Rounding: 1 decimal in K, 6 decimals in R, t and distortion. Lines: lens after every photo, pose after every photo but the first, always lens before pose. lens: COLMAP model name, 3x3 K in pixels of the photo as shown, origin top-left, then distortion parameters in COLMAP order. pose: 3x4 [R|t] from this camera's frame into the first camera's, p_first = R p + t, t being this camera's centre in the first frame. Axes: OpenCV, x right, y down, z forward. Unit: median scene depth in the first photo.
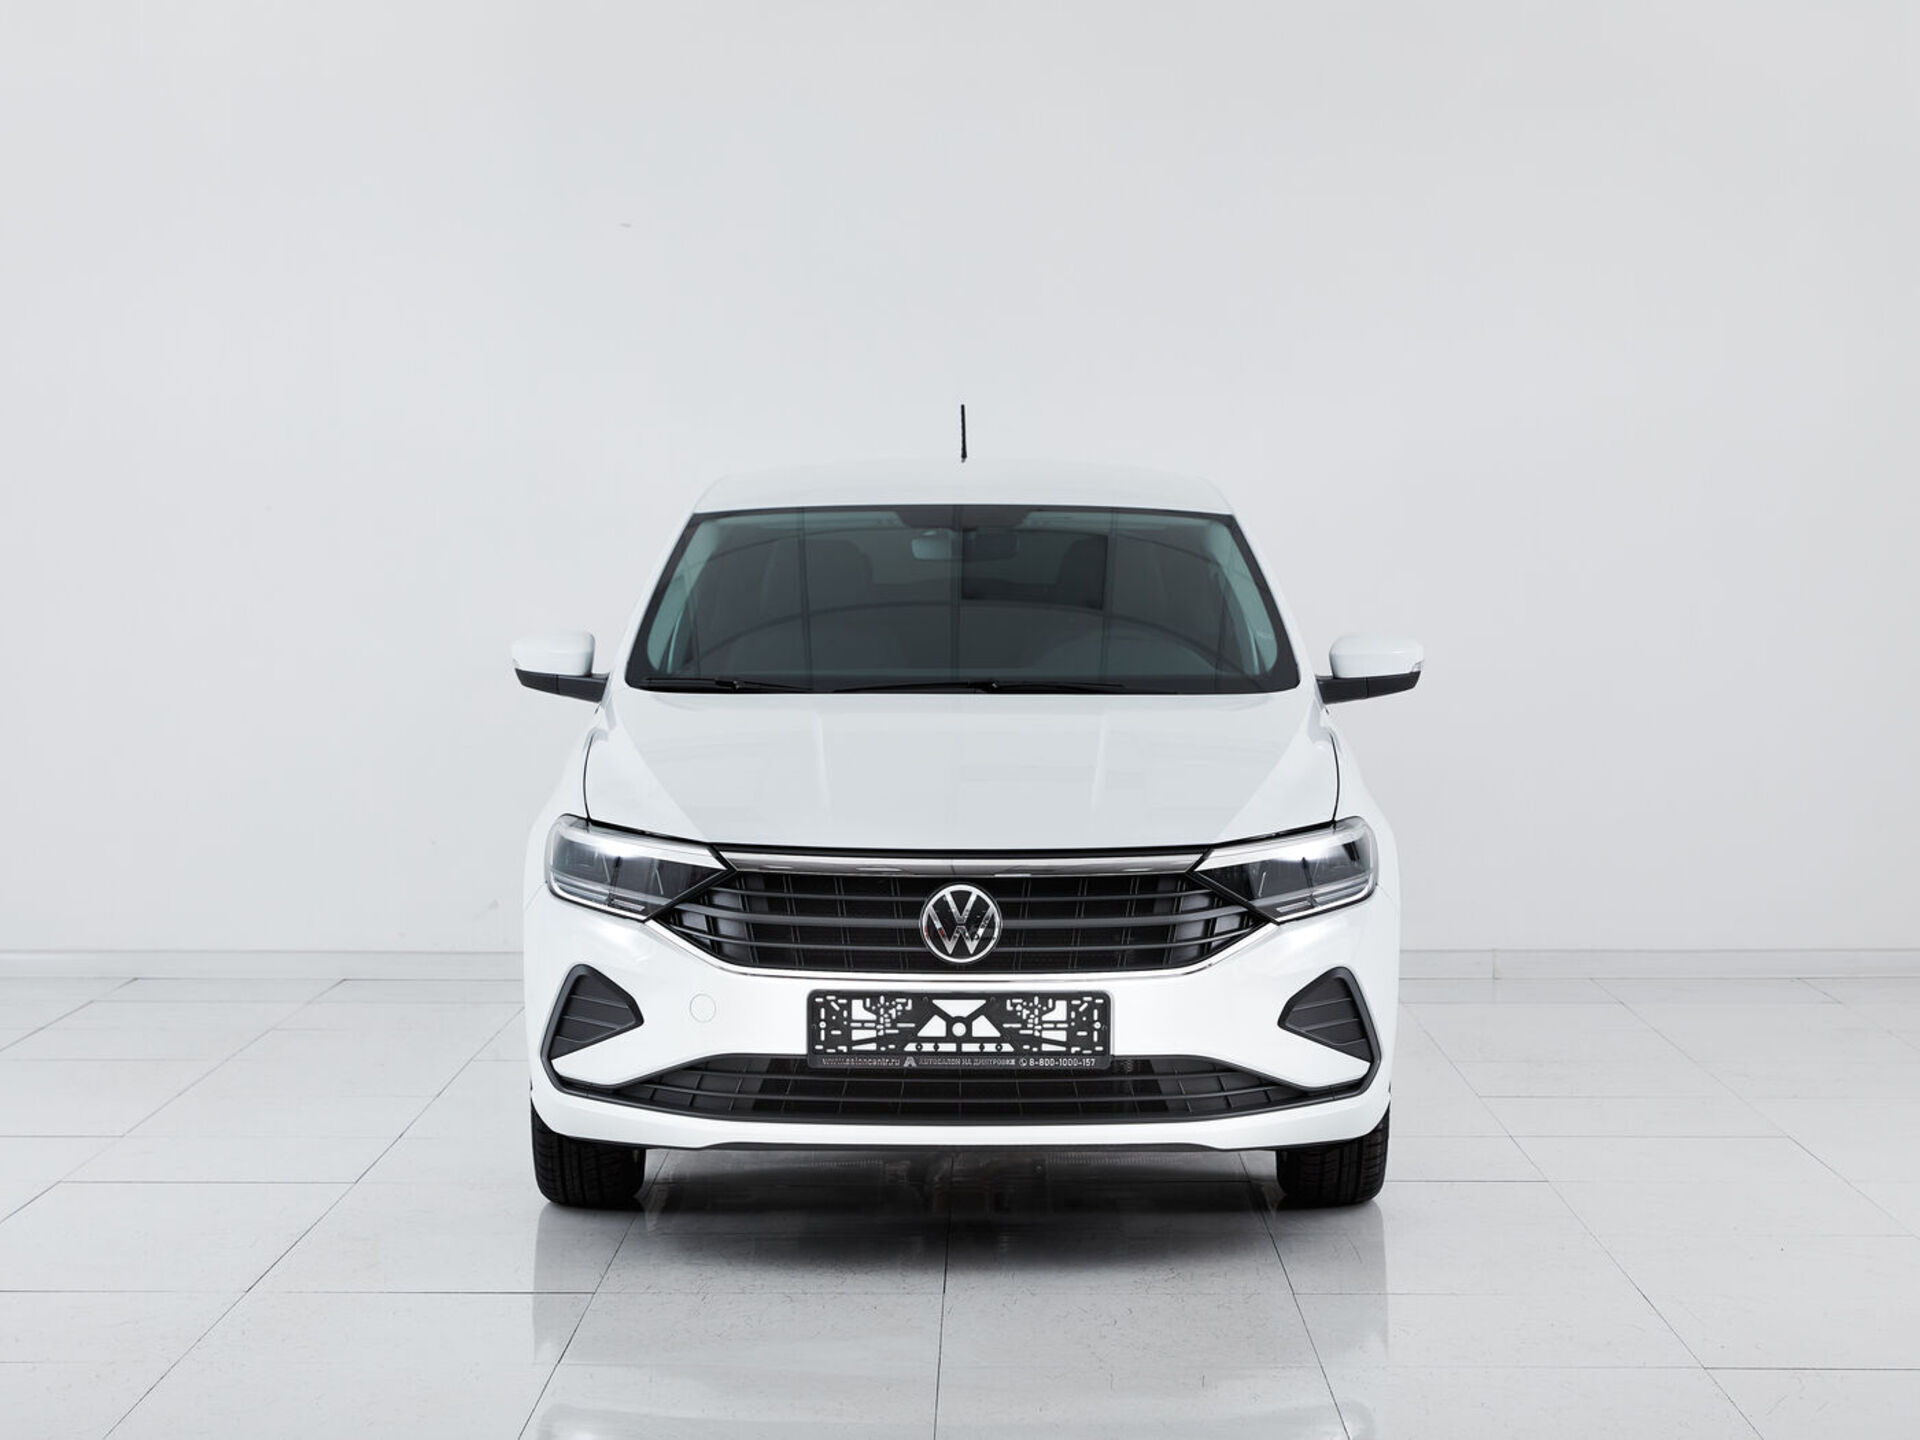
lens RADIAL K [[4156.9, 0, 960.0], [0, 4156.9, 720.0], [0, 0, 1]] dist [-0.024715, -0.511948]
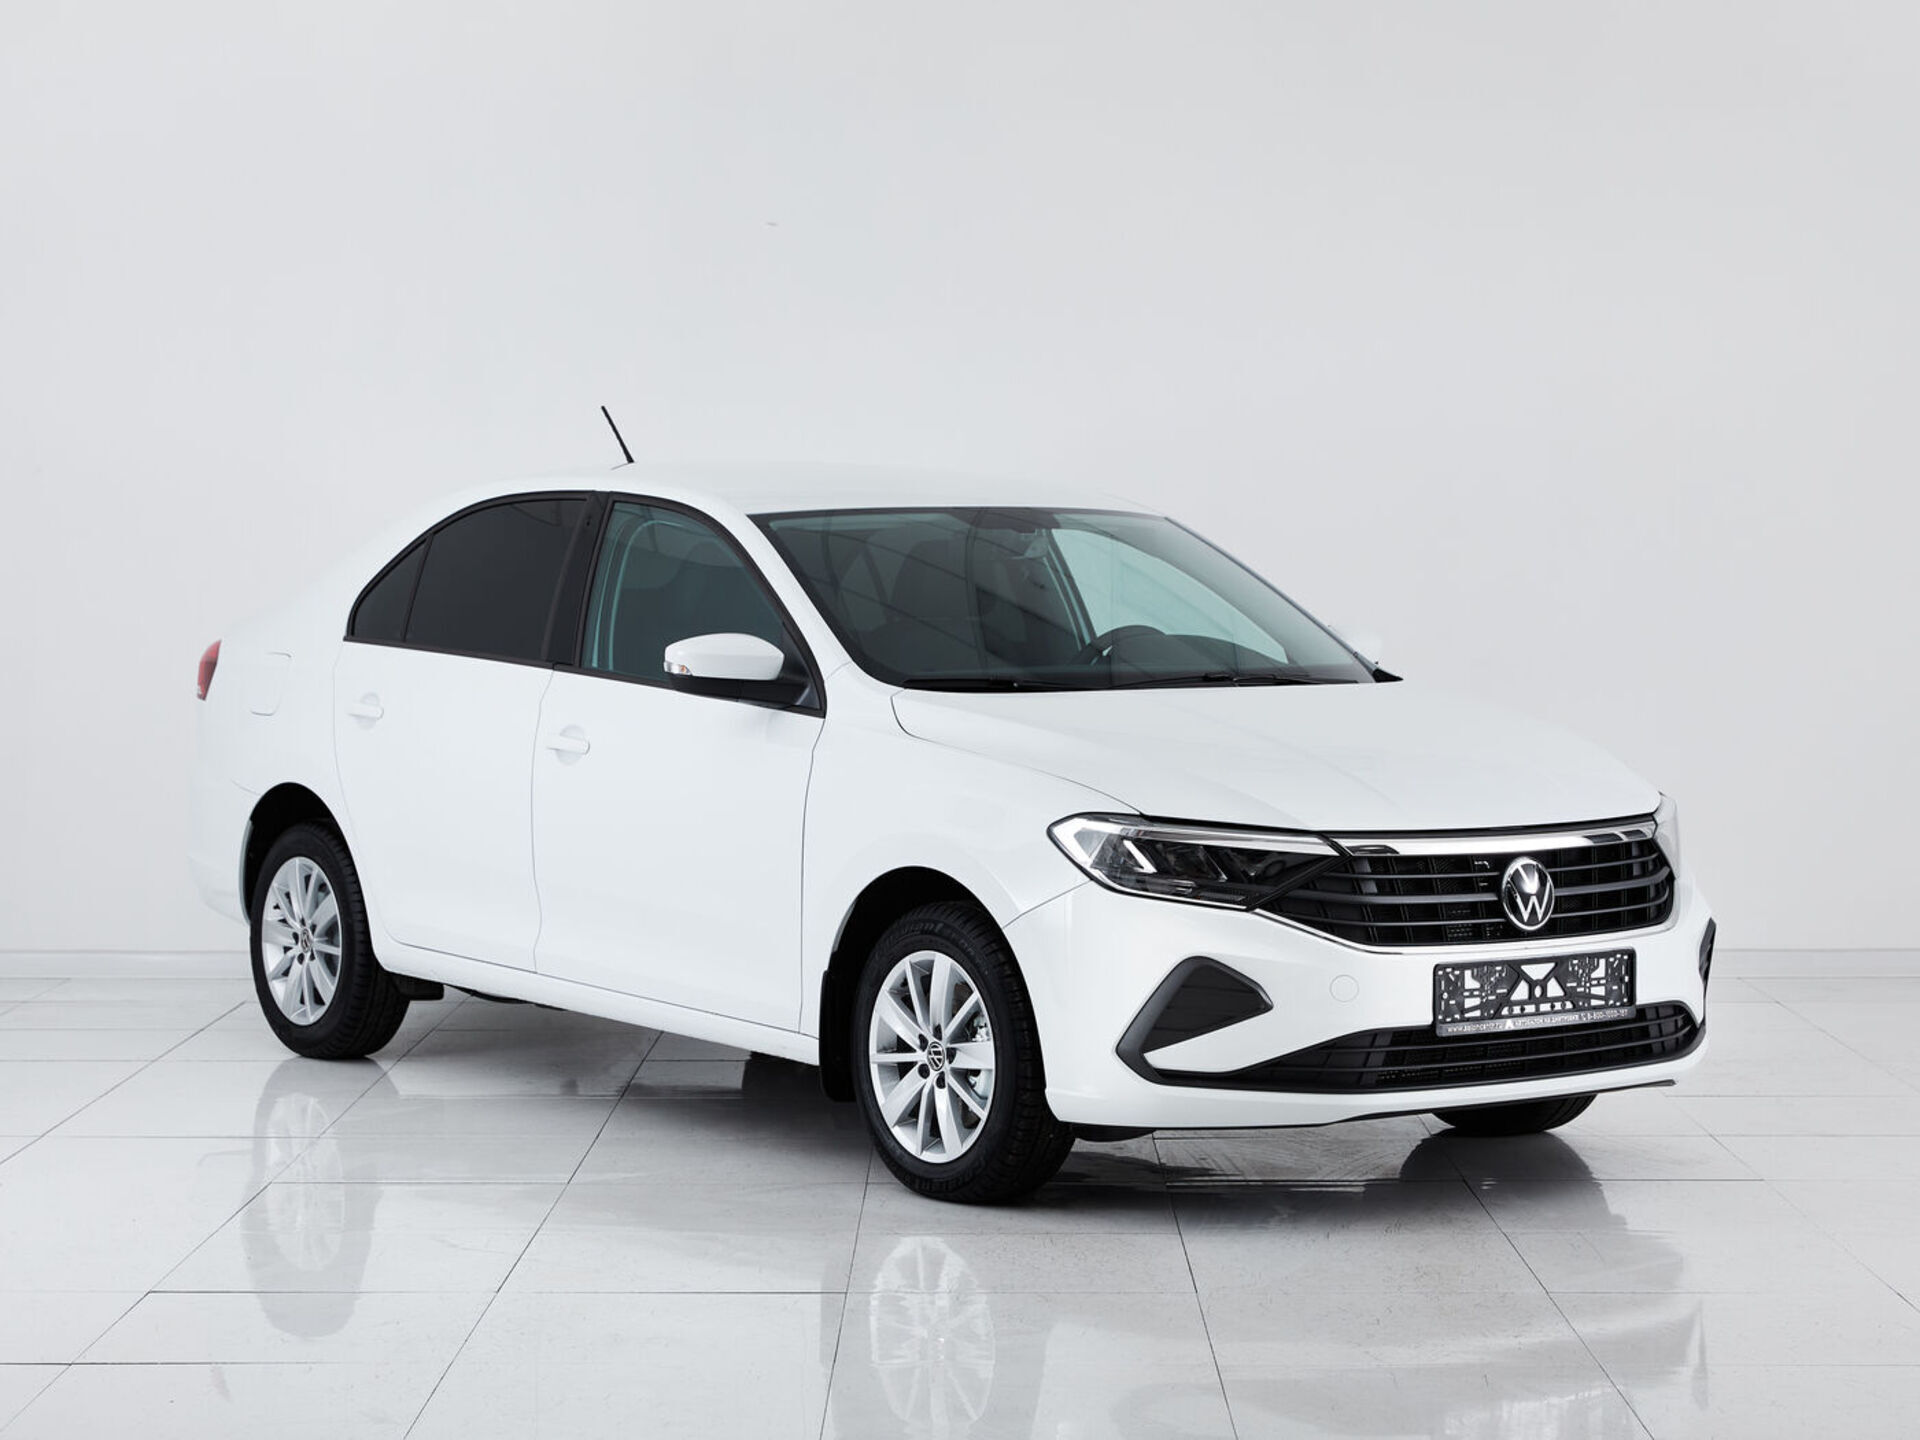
lens RADIAL K [[4156.9, 0, 960.0], [0, 4156.9, 720.0], [0, 0, 1]] dist [-0.024715, -0.511948]
pose [[0.799721, -0.027923, 0.599722, -0.771222], [0.028275, 0.999561, 0.008835, -0.010472], [-0.599706, 0.009891, 0.800160, 0.219285]]
